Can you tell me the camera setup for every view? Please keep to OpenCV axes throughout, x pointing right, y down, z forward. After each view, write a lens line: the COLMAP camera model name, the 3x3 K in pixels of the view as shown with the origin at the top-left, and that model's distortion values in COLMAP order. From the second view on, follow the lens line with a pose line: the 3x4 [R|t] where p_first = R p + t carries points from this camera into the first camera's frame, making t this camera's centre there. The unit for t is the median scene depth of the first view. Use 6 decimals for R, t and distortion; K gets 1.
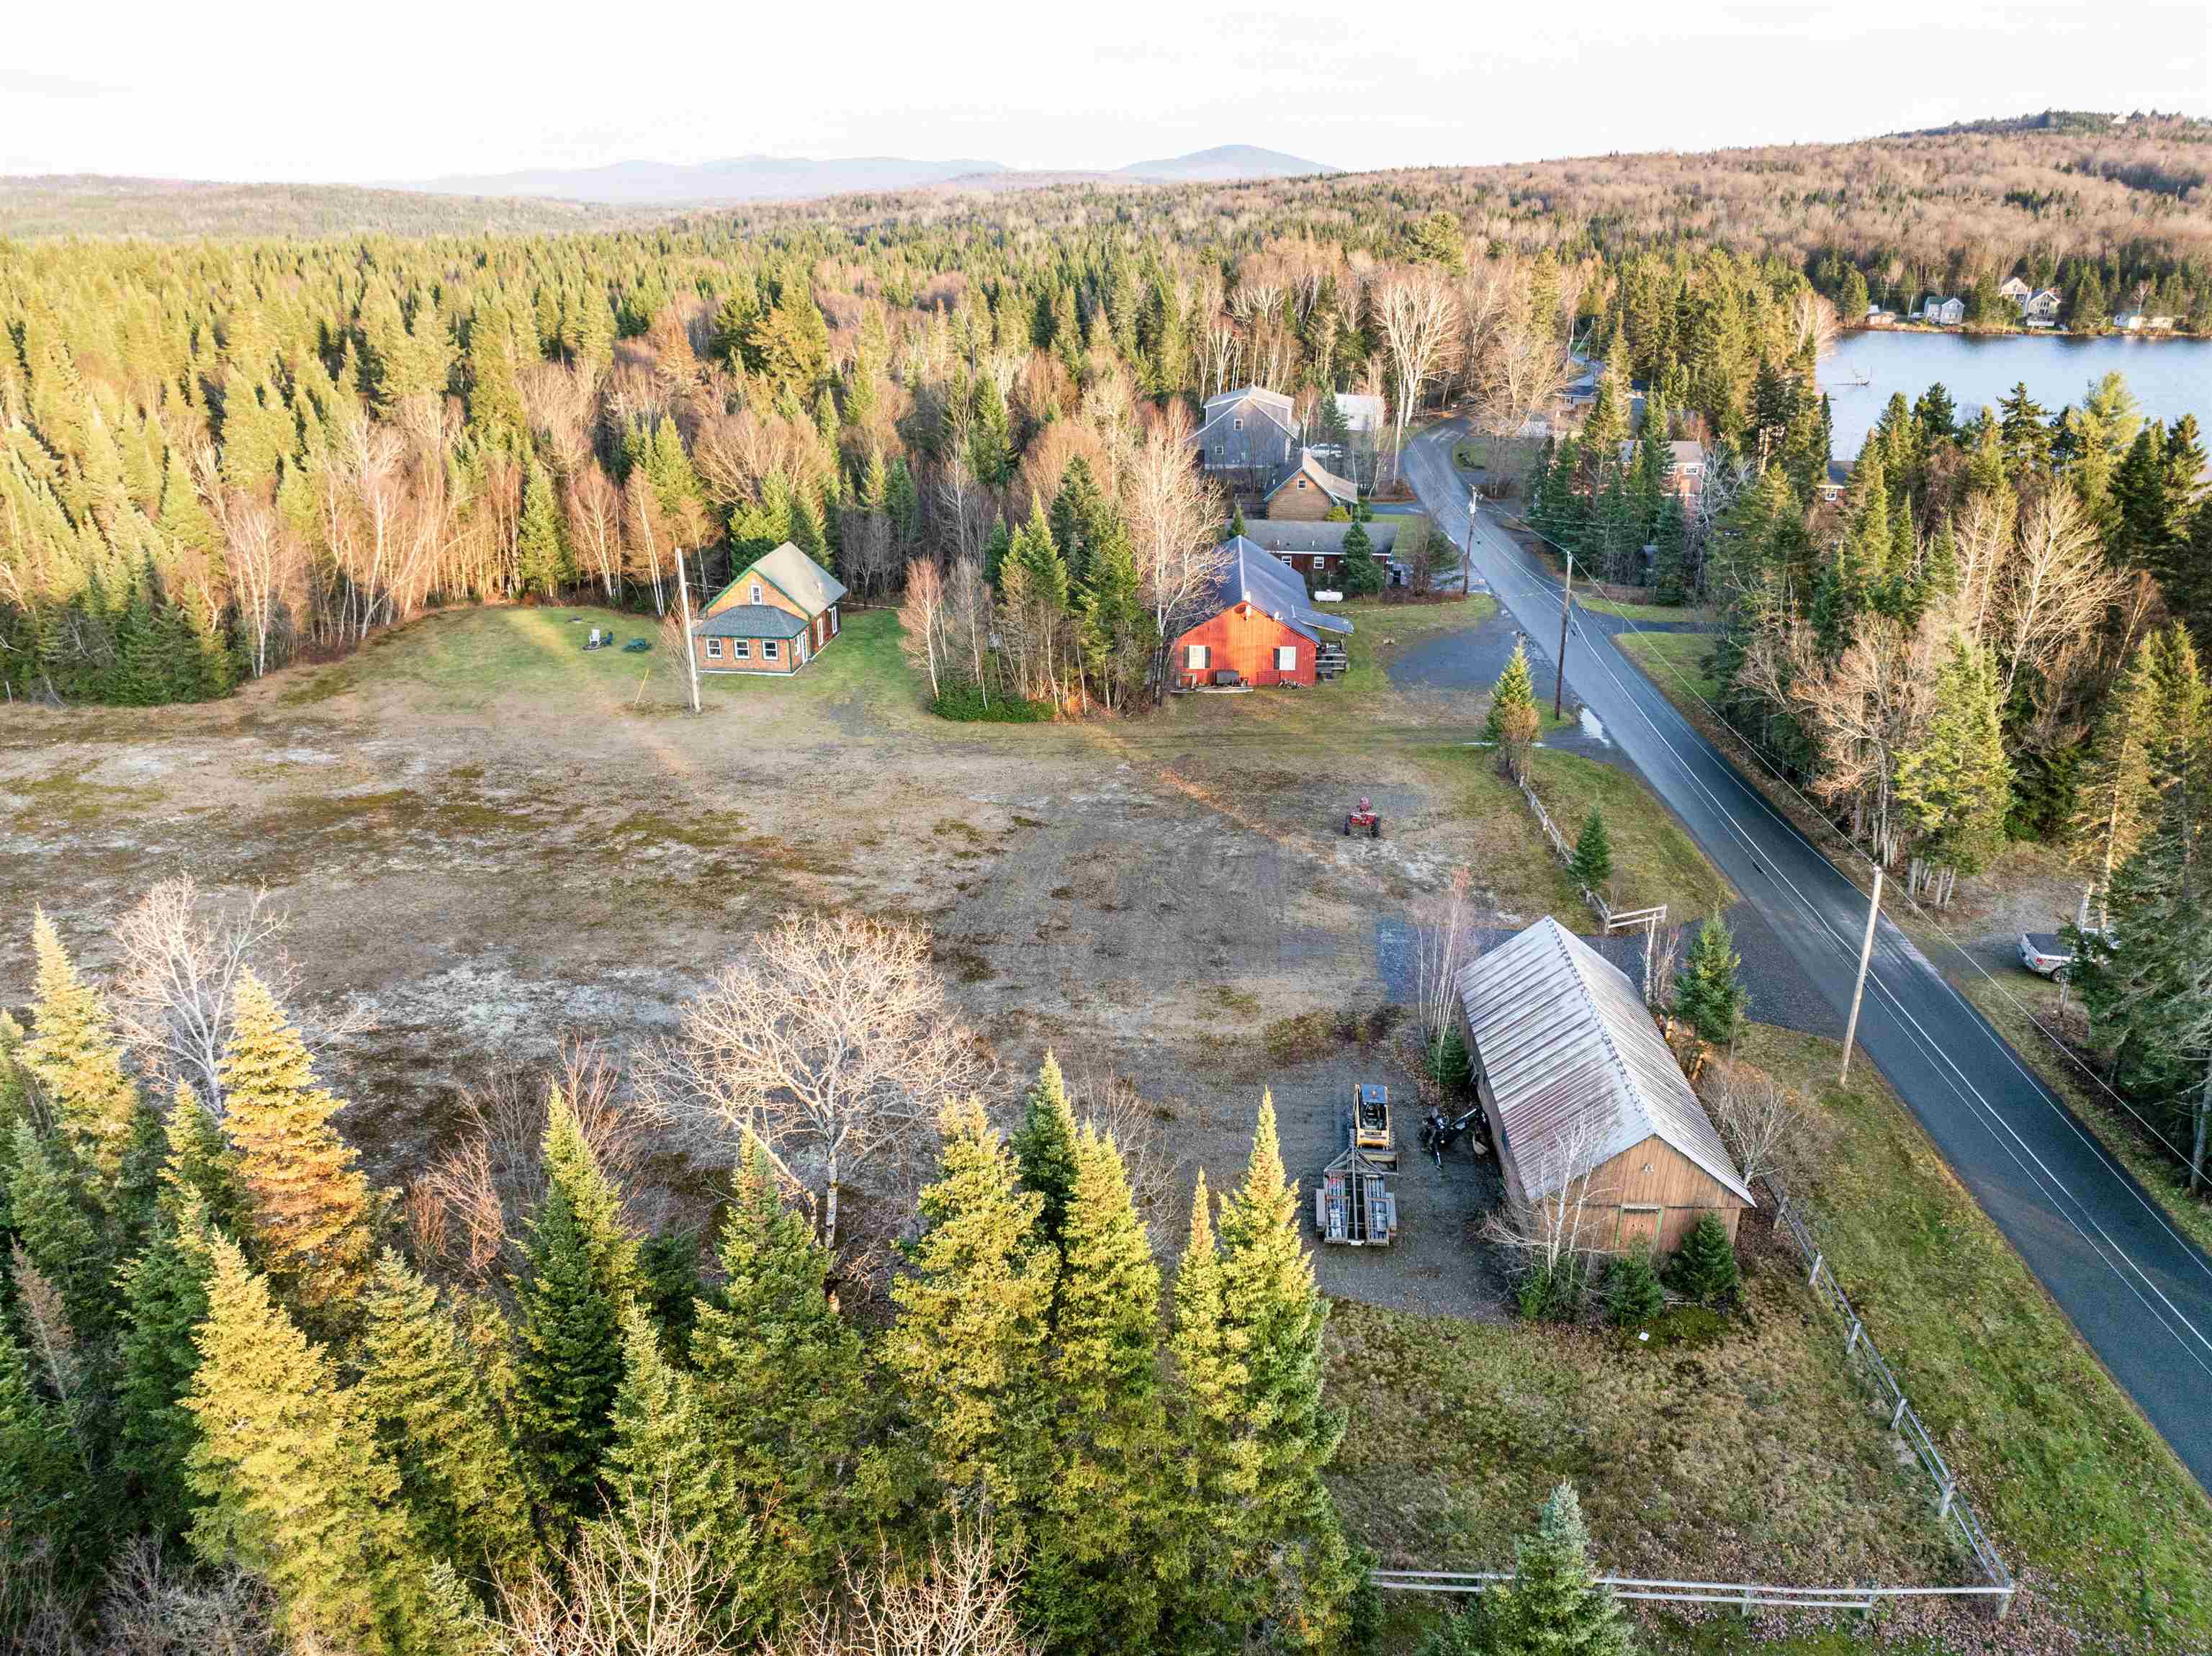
lens RADIAL K [[1542.4, 0, 1120.8], [0, 1542.4, 832.2], [0, 0, 1]] dist [-0.031716, 0.004981]
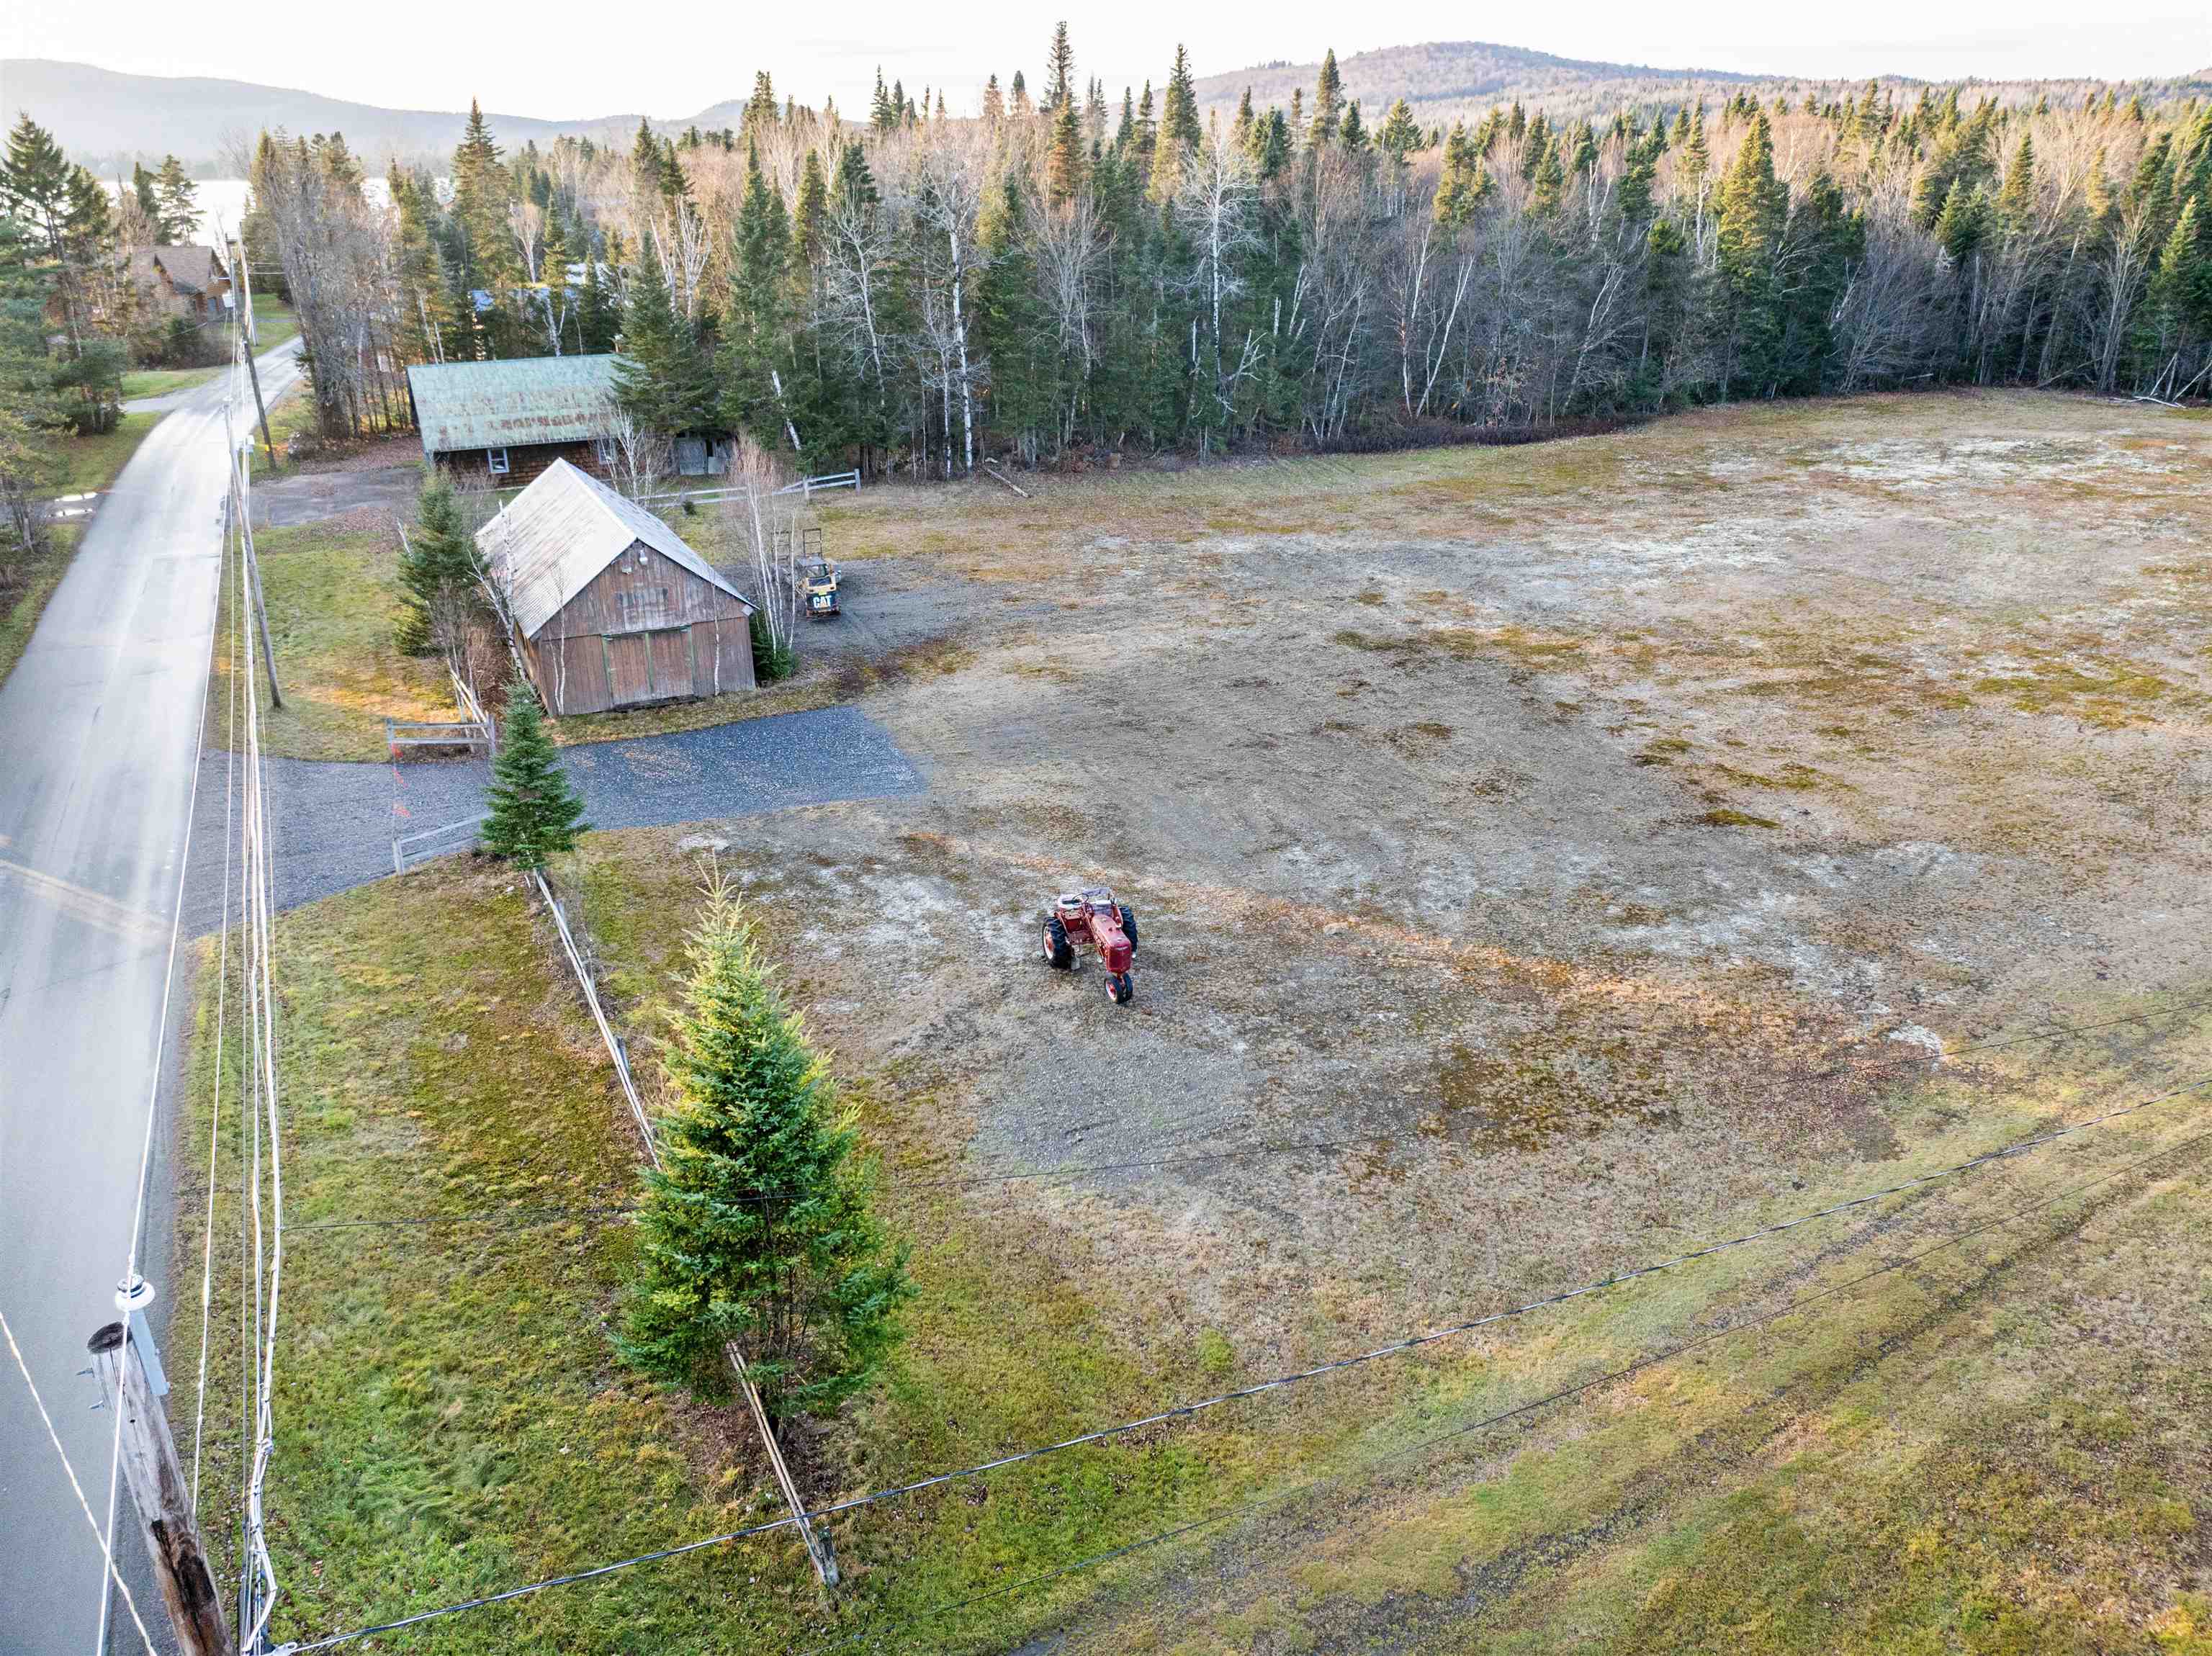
lens RADIAL K [[1561.0, 0, 1115.1], [0, 1561.0, 814.9], [0, 0, 1]] dist [-0.042462, 0.003275]
pose [[-0.874771, 0.182354, -0.448913, 0.313672], [-0.188745, 0.725054, 0.662323, -0.283048], [0.446264, 0.664111, -0.599838, 1.177720]]
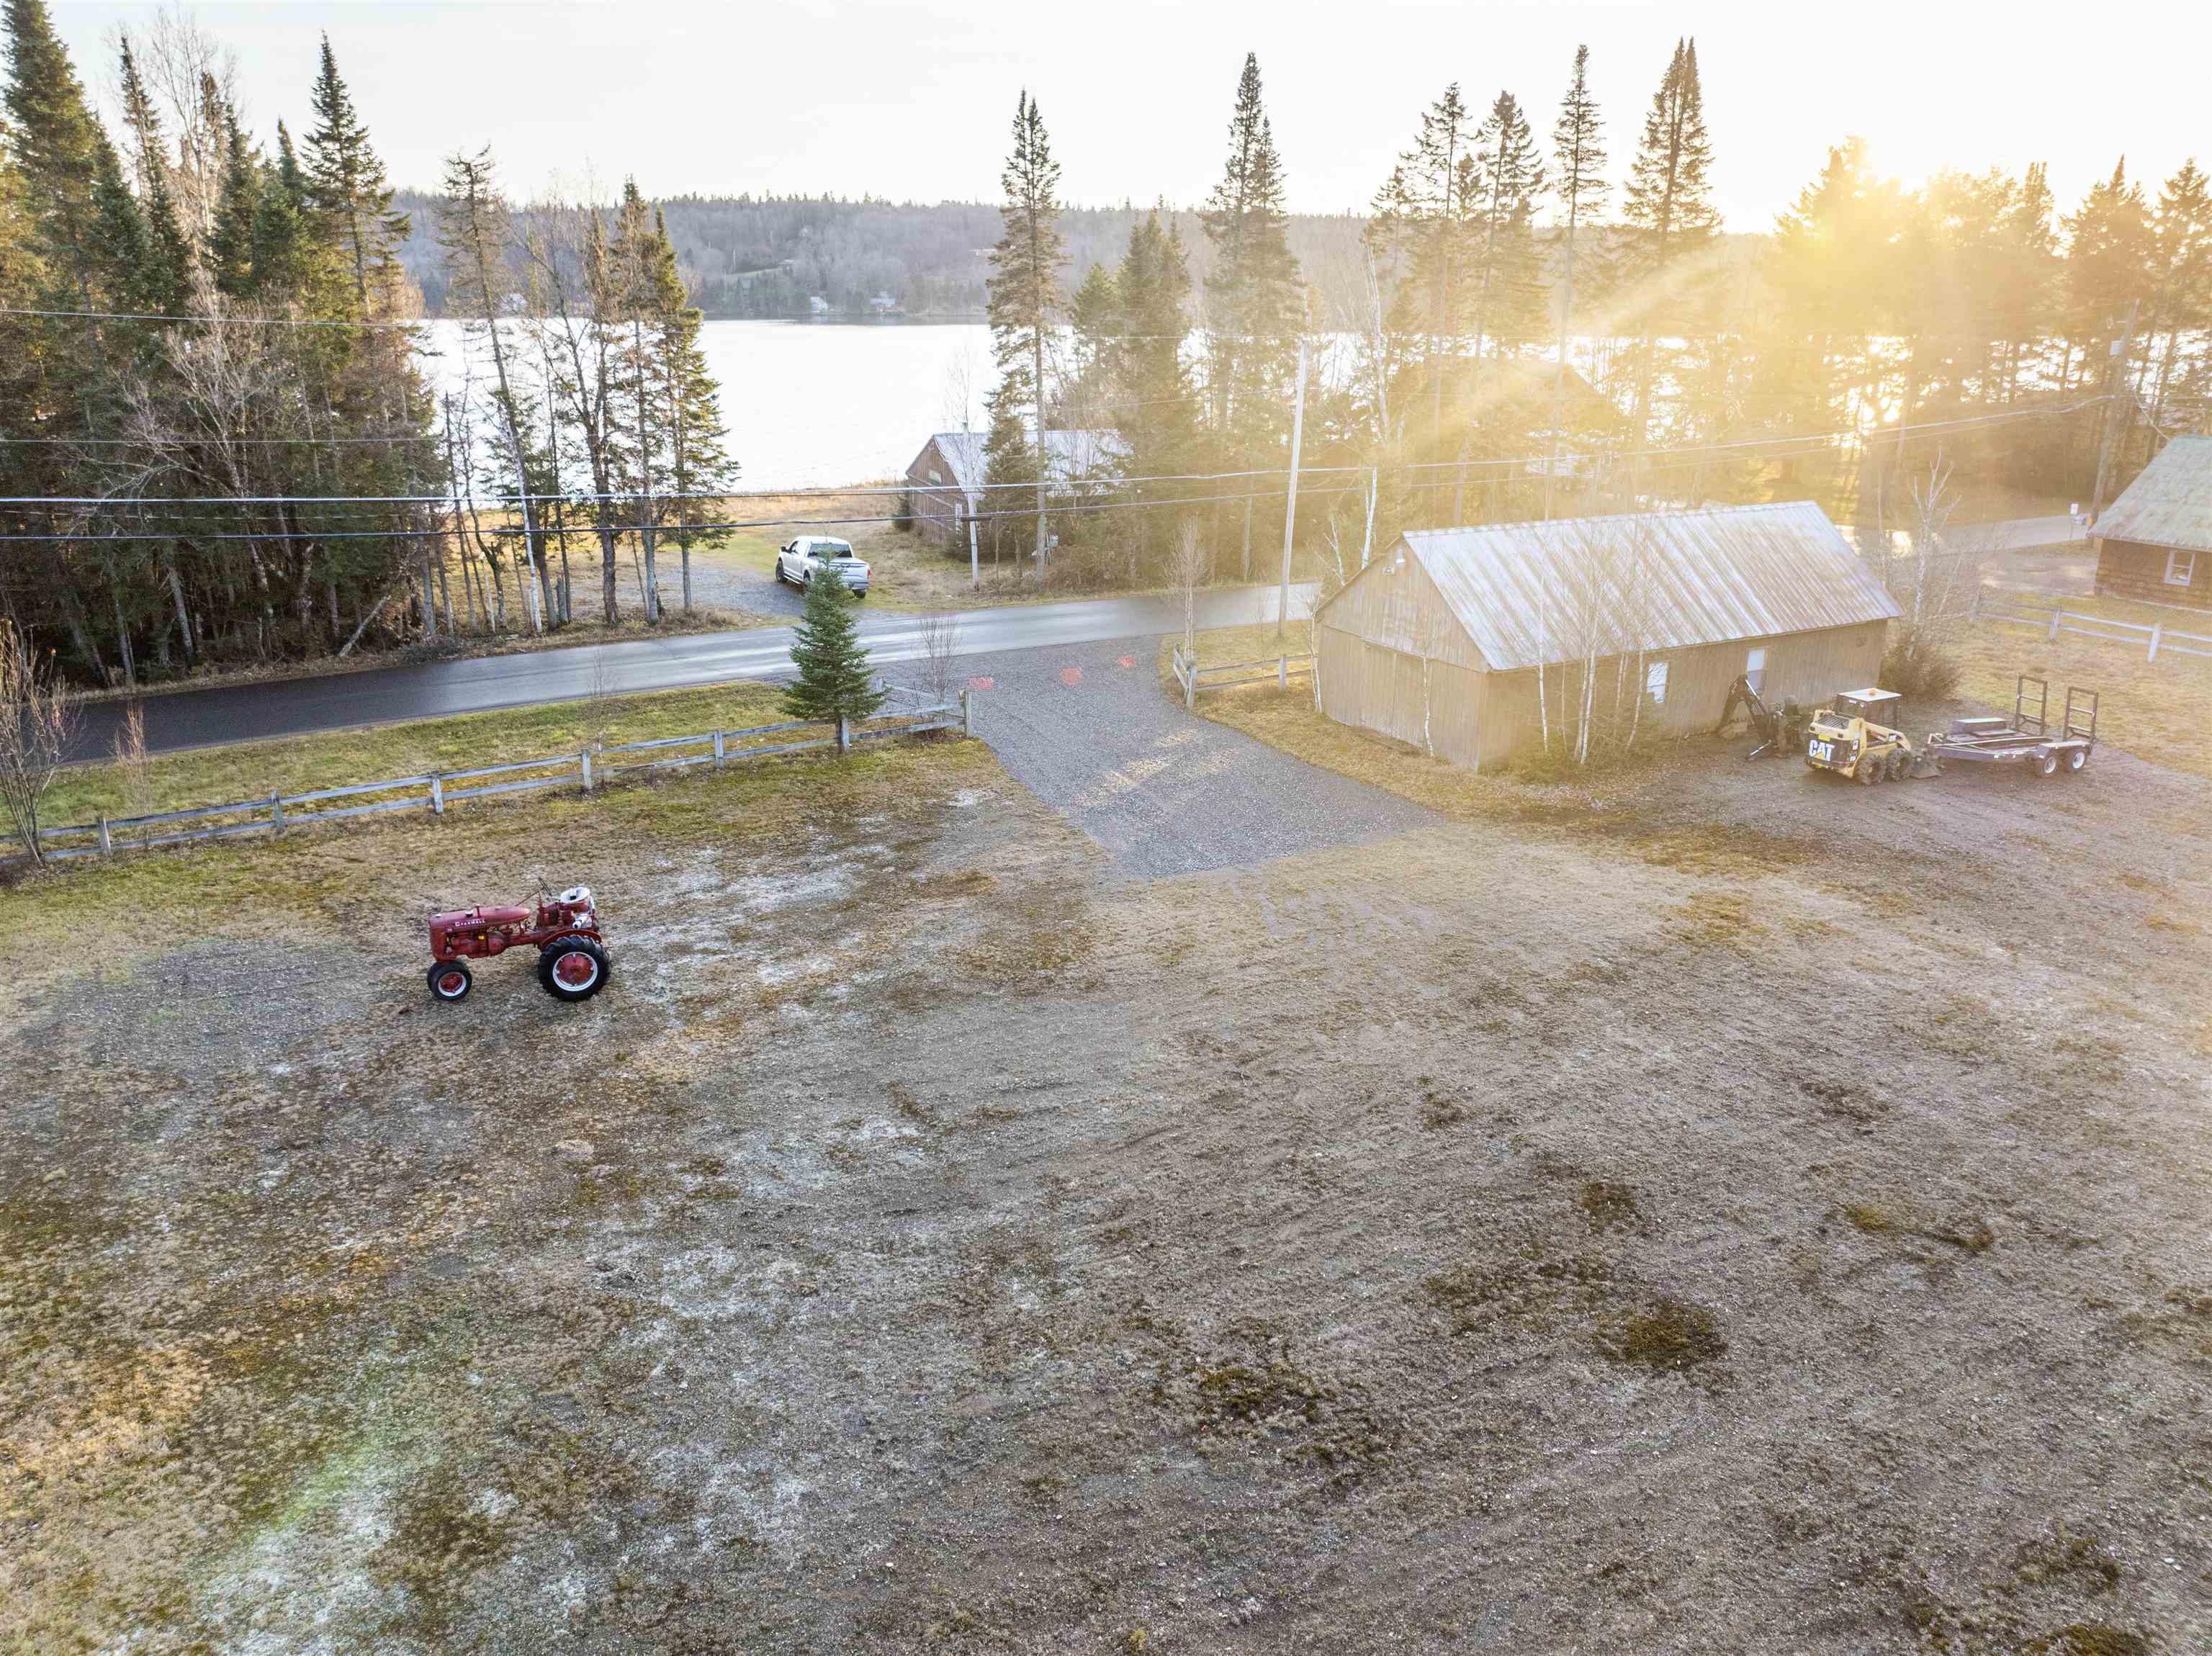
lens RADIAL K [[1570.5, 0, 1113.3], [0, 1570.5, 825.0], [0, 0, 1]] dist [-0.039417, 0.004713]
pose [[-0.531025, -0.281136, 0.799359, -0.136455], [0.311044, 0.812829, 0.492505, -0.138375], [-0.788203, 0.510168, -0.344187, 0.971781]]
